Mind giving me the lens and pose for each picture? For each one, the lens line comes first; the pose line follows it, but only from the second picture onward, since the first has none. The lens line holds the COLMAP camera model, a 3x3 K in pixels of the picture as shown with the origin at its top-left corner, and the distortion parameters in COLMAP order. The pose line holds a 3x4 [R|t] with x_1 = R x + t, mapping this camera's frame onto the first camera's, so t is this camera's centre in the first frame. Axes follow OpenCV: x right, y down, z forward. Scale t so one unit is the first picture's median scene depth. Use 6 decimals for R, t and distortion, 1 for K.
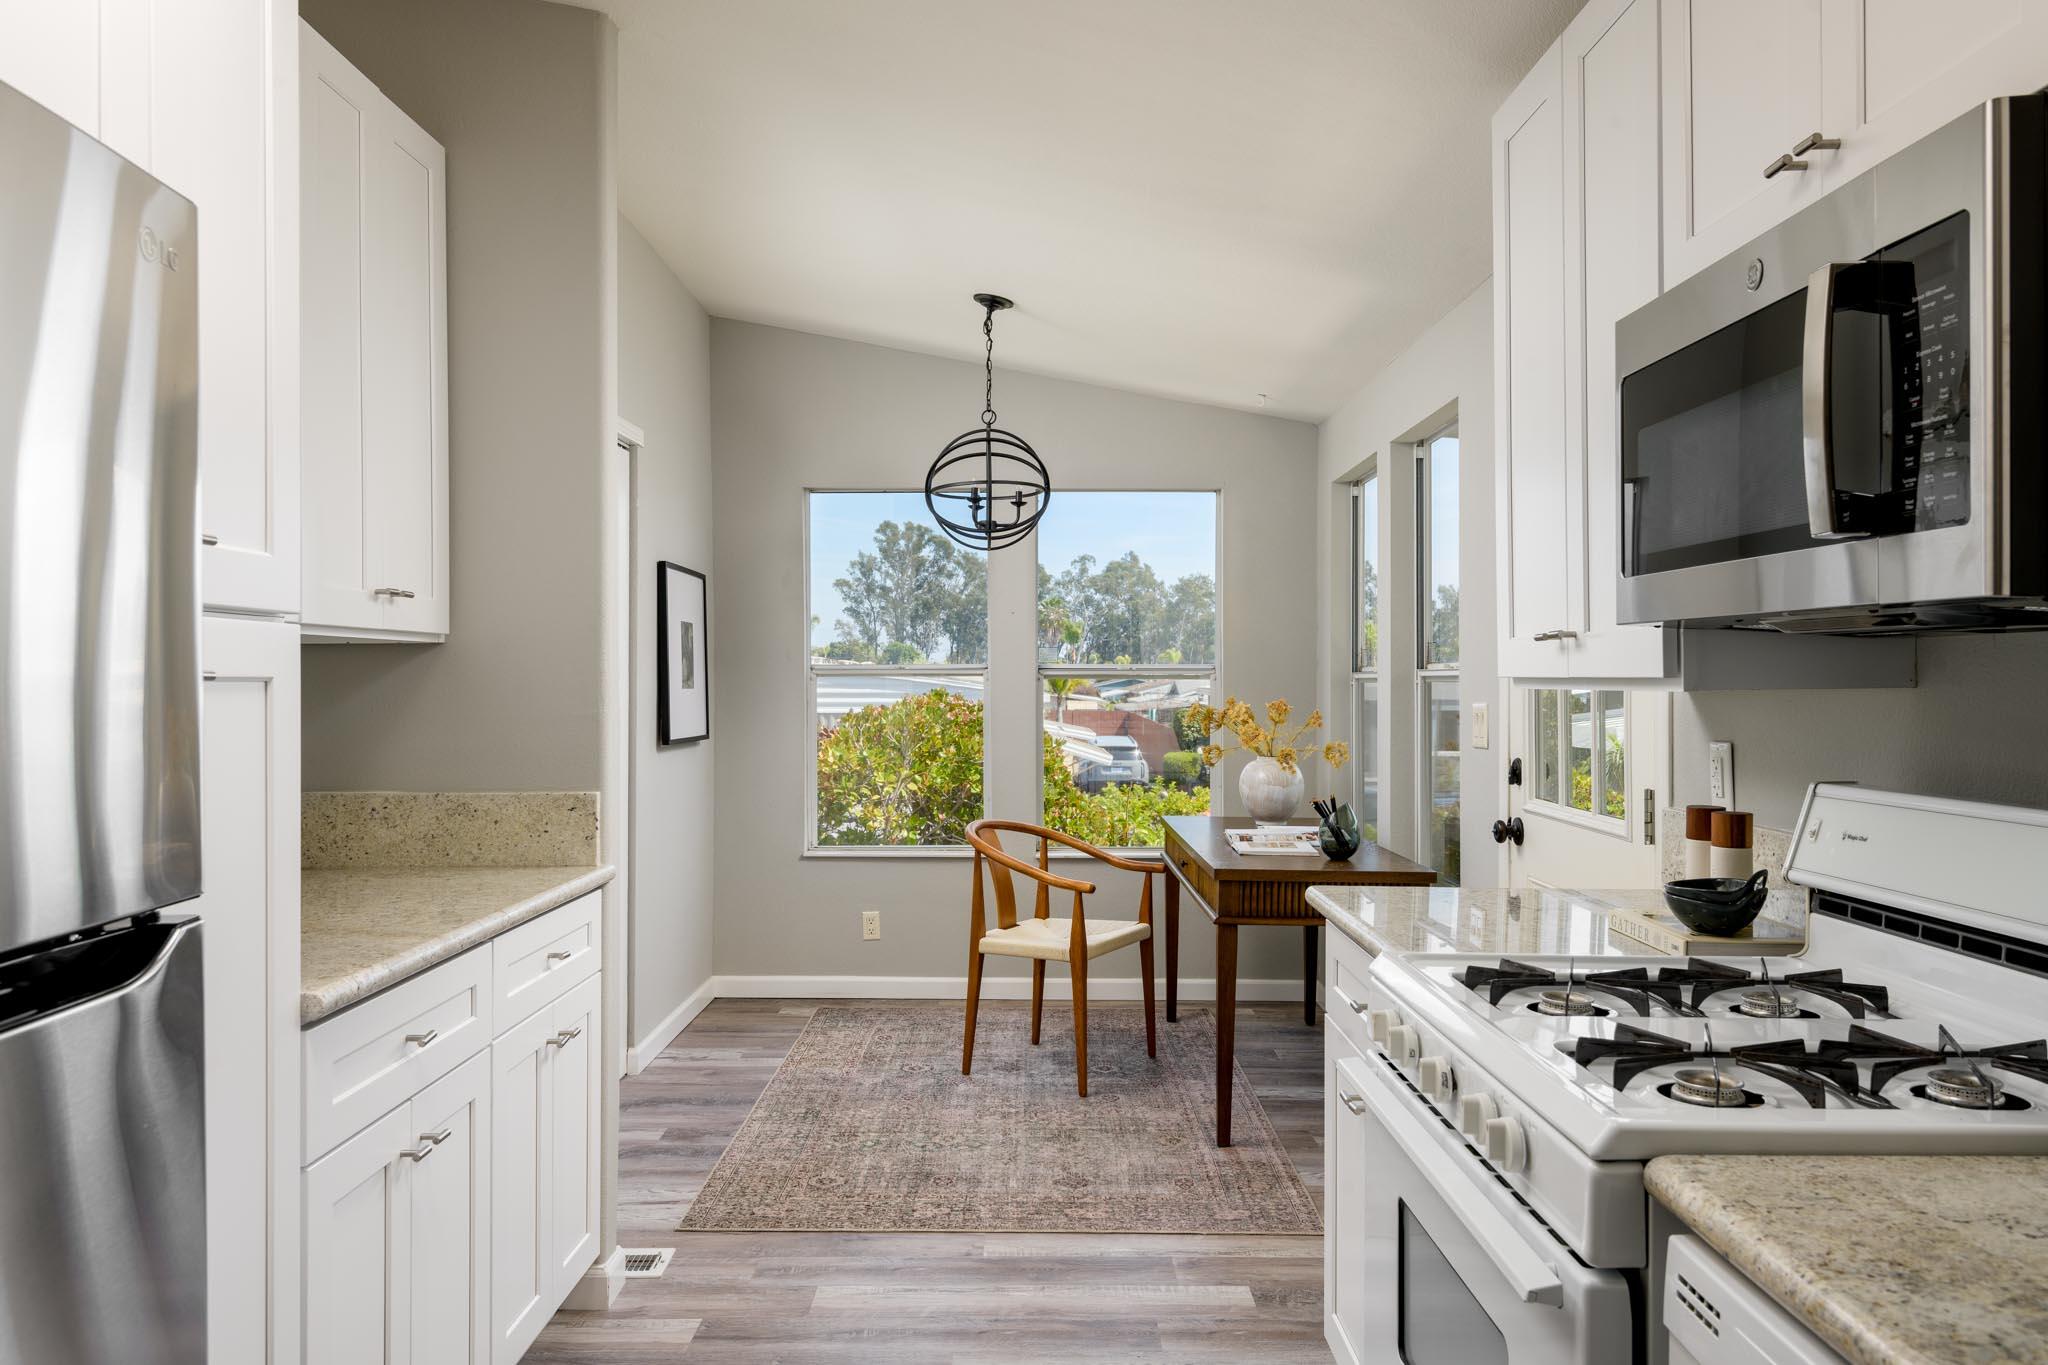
lens RADIAL K [[1446.1, 0, 1024.0], [0, 1446.1, 682.5], [0, 0, 1]] dist [0.001780, -0.001132]
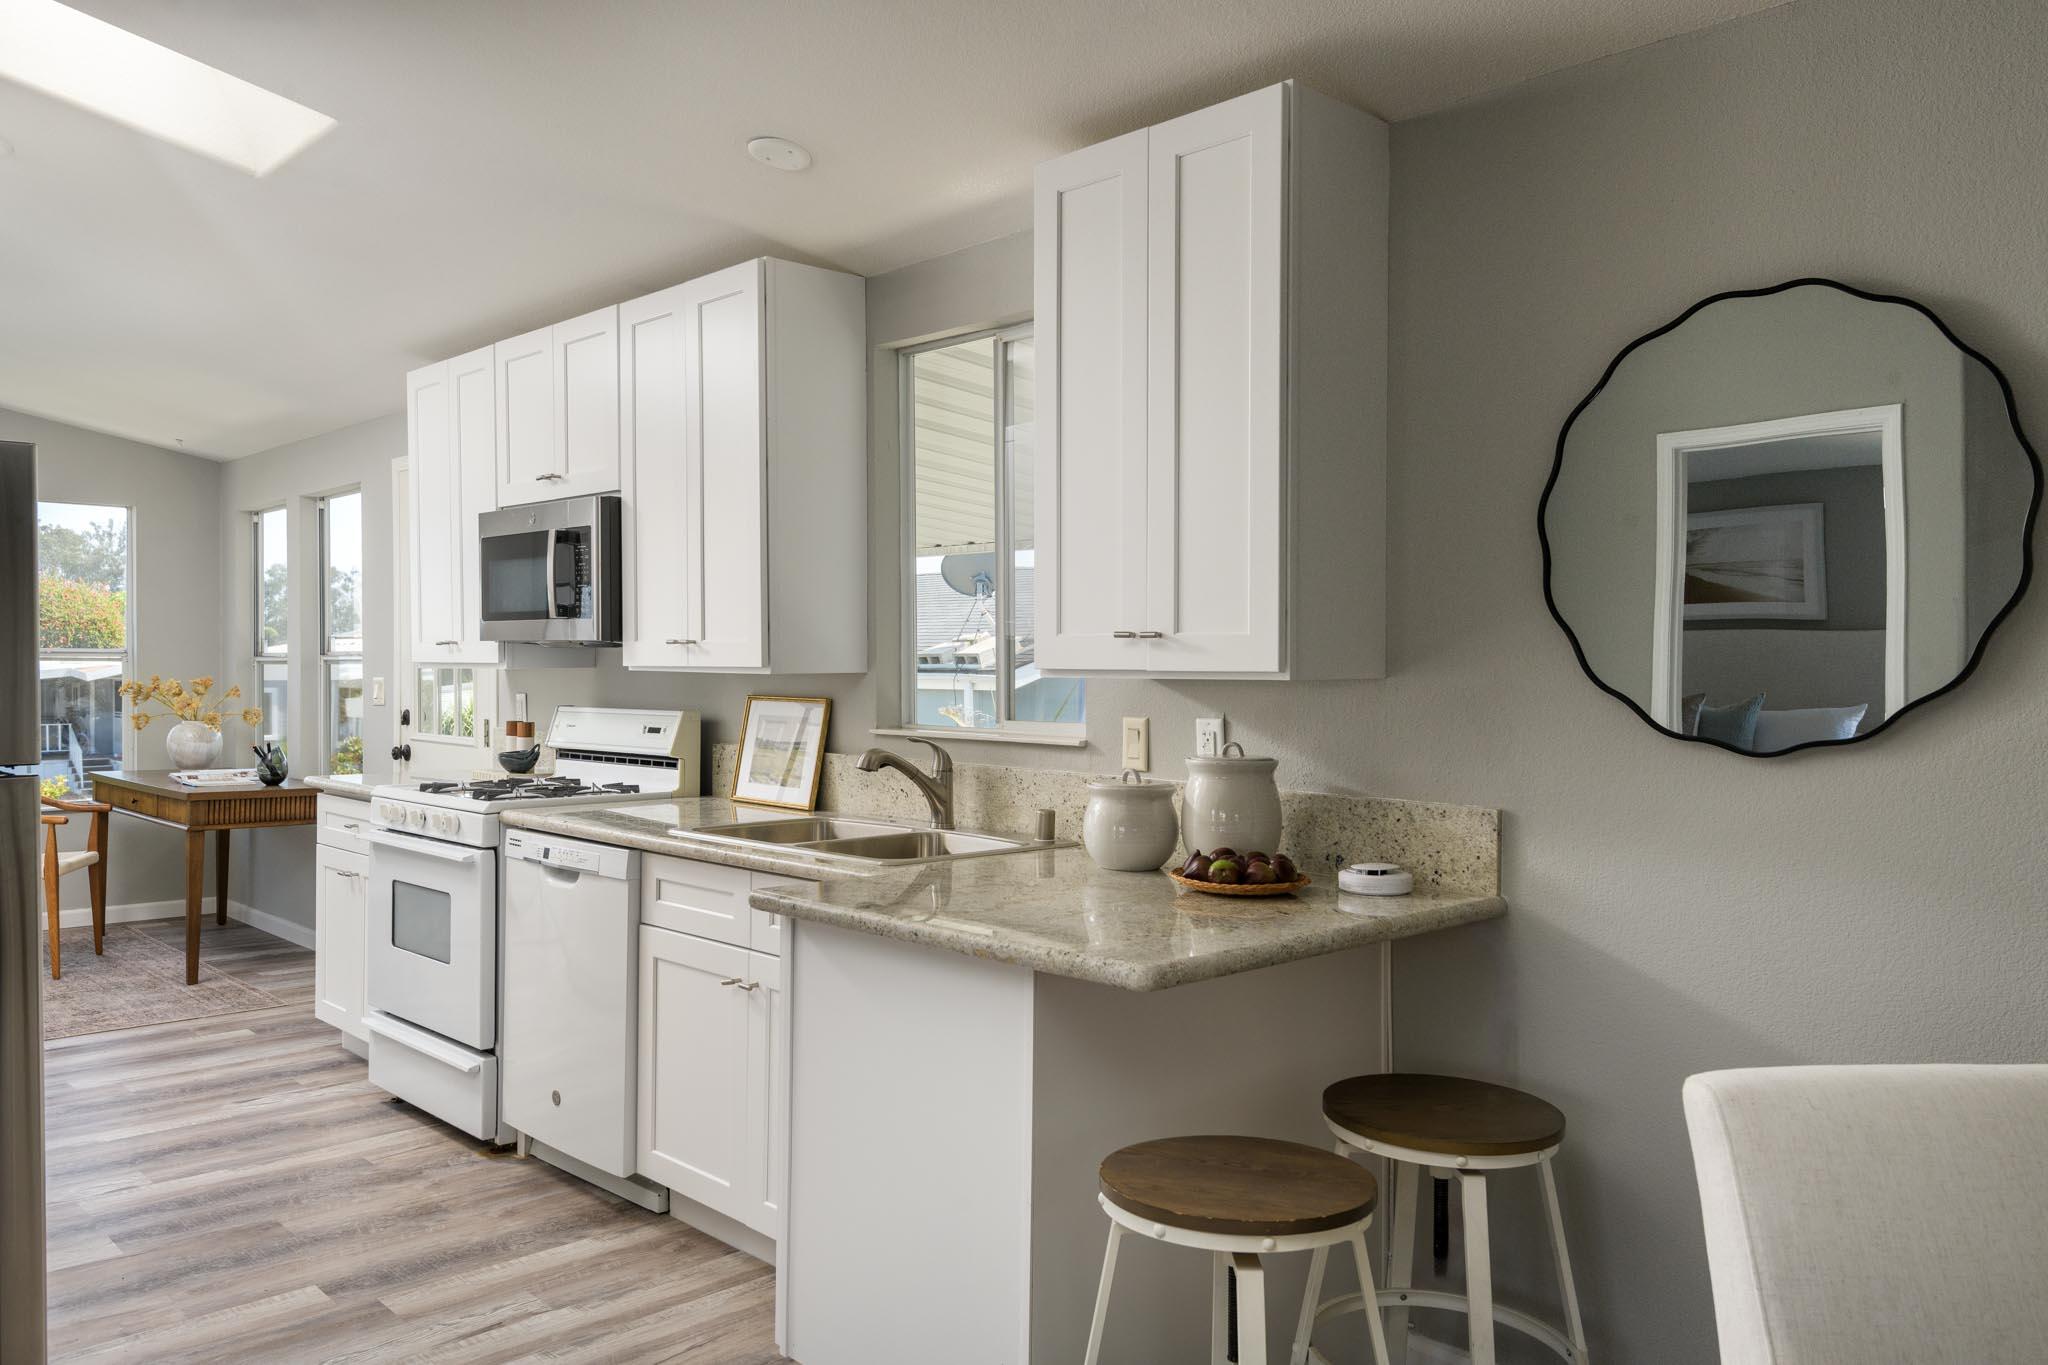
lens RADIAL K [[1507.0, 0, 1024.0], [0, 1507.0, 682.5], [0, 0, 1]] dist [0.014017, 0.002442]
pose [[0.717000, -0.004862, 0.697056, -0.272434], [-0.003288, 0.999941, 0.010356, -0.000065], [-0.697065, -0.009717, 0.716942, -0.563259]]
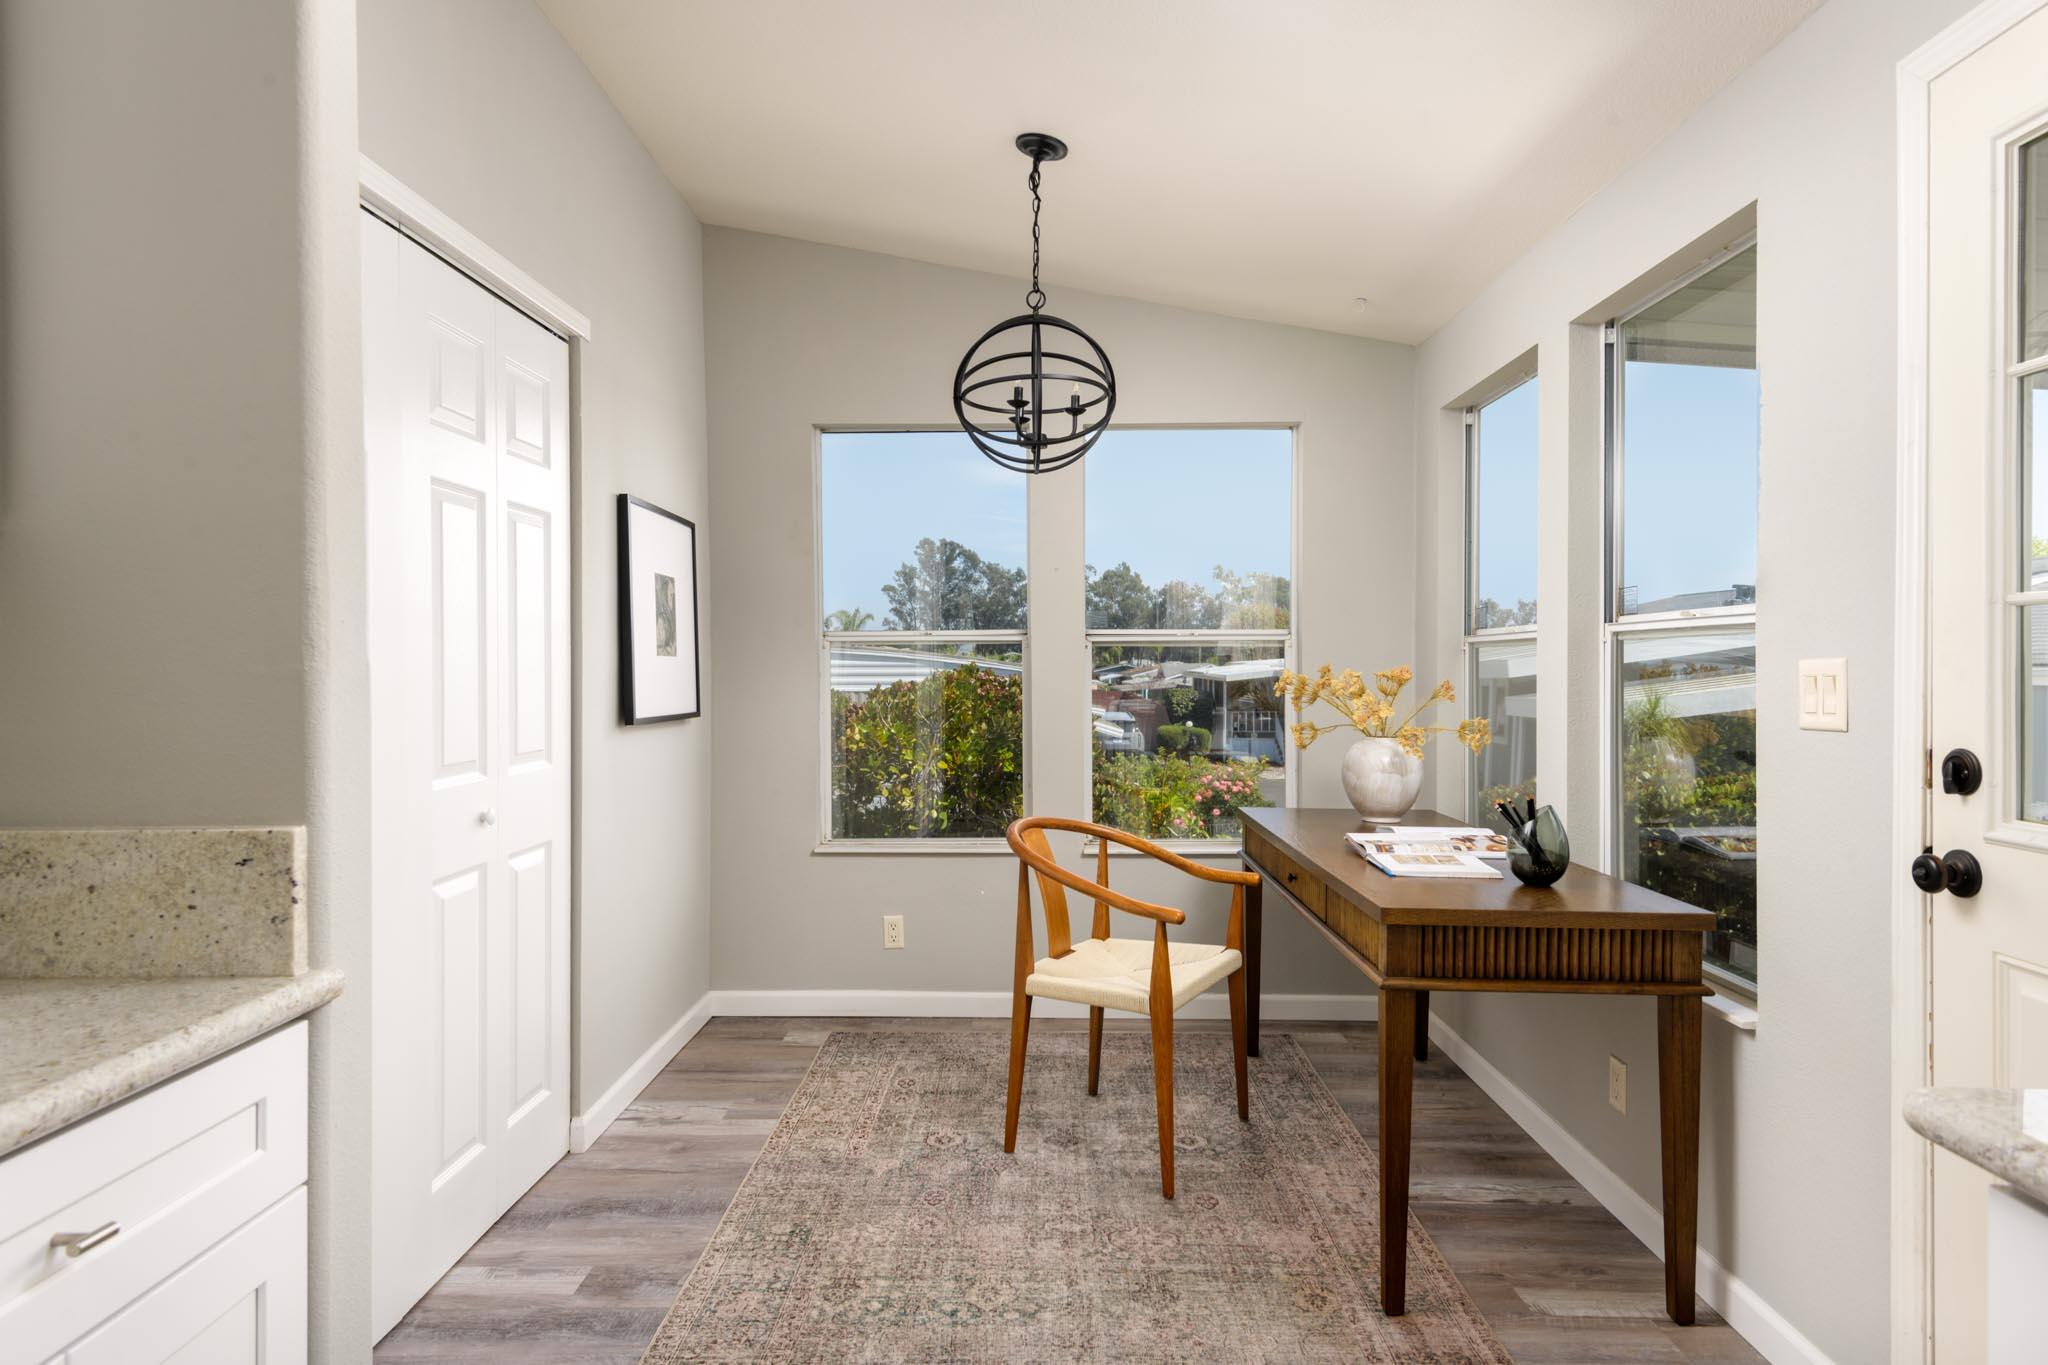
lens RADIAL K [[1159.6, 0, 1024.0], [0, 1159.6, 682.5], [0, 0, 1]] dist [0.033117, -0.000087]
pose [[0.999948, -0.002601, -0.009887, -0.025411], [0.002715, 0.999929, 0.011602, 0.013882], [0.009856, -0.011628, 0.999884, 0.382379]]
